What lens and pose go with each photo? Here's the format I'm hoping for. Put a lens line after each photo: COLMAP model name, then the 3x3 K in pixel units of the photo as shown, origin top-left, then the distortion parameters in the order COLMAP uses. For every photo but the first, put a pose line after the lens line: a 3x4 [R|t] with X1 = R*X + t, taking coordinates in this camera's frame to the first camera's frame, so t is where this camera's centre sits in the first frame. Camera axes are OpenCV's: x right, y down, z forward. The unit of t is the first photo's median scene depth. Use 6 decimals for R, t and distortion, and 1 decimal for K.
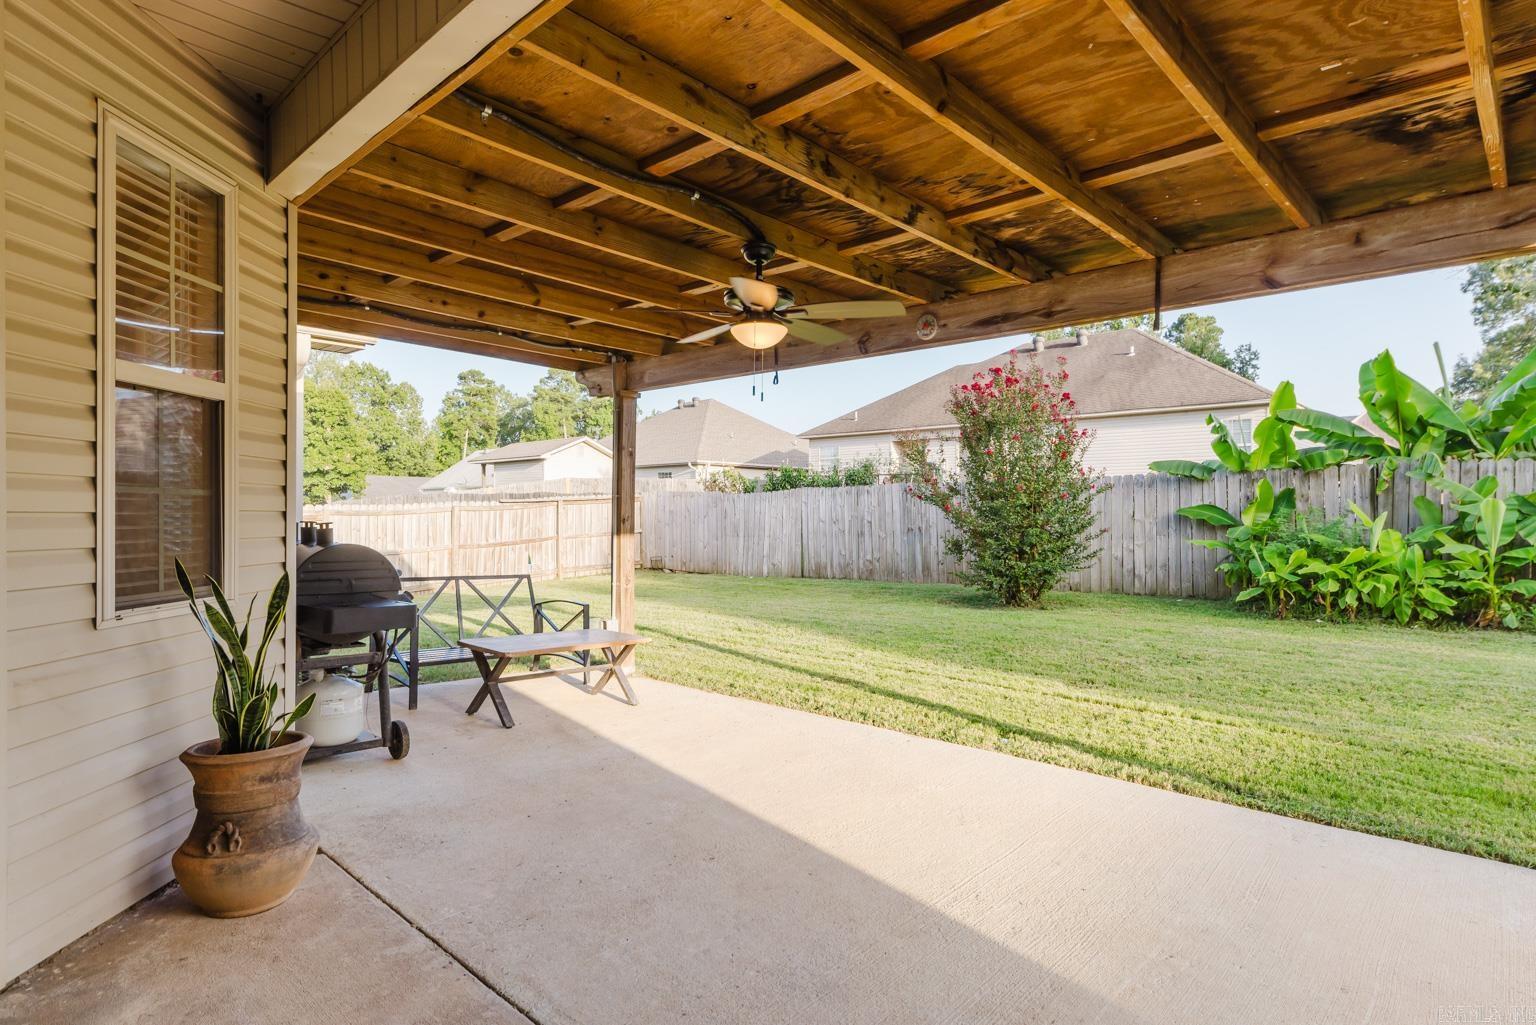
lens RADIAL K [[819.8, 0, 768.7], [0, 819.8, 514.9], [0, 0, 1]] dist [0.001854, 0.000136]
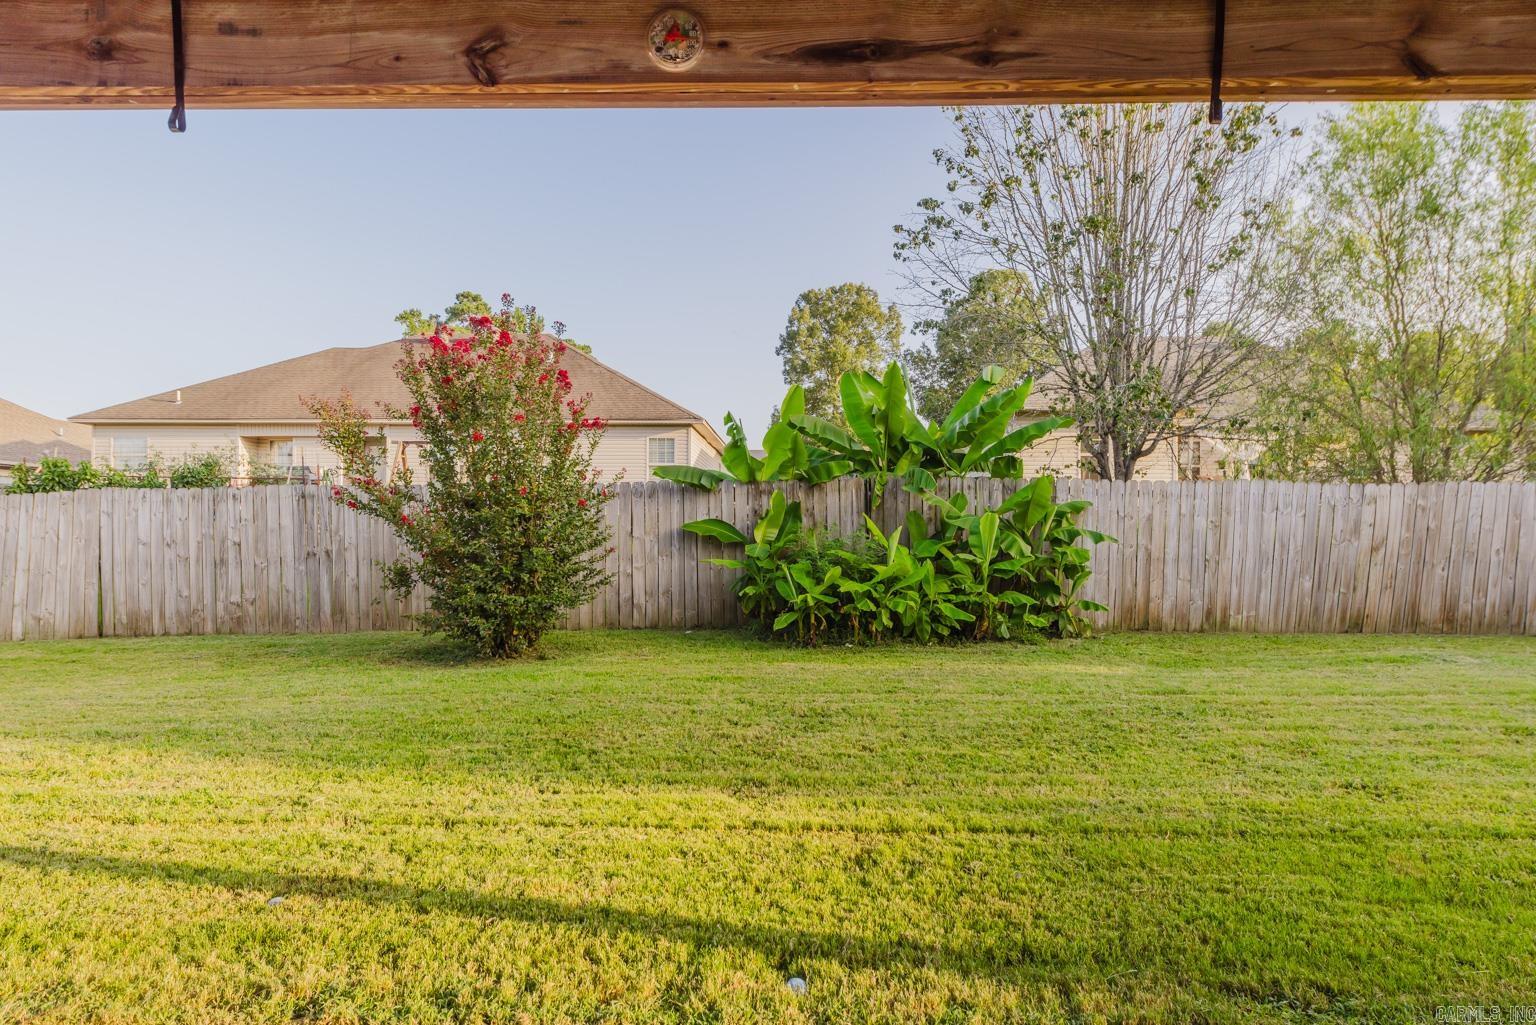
lens RADIAL K [[866.5, 0, 787.0], [0, 866.5, 524.7], [0, 0, 1]] dist [0.013042, -0.009921]
pose [[0.740007, 0.008557, 0.672545, -0.025160], [0.003209, 0.999863, -0.016253, 0.009063], [-0.672592, 0.014185, 0.739878, 0.288805]]
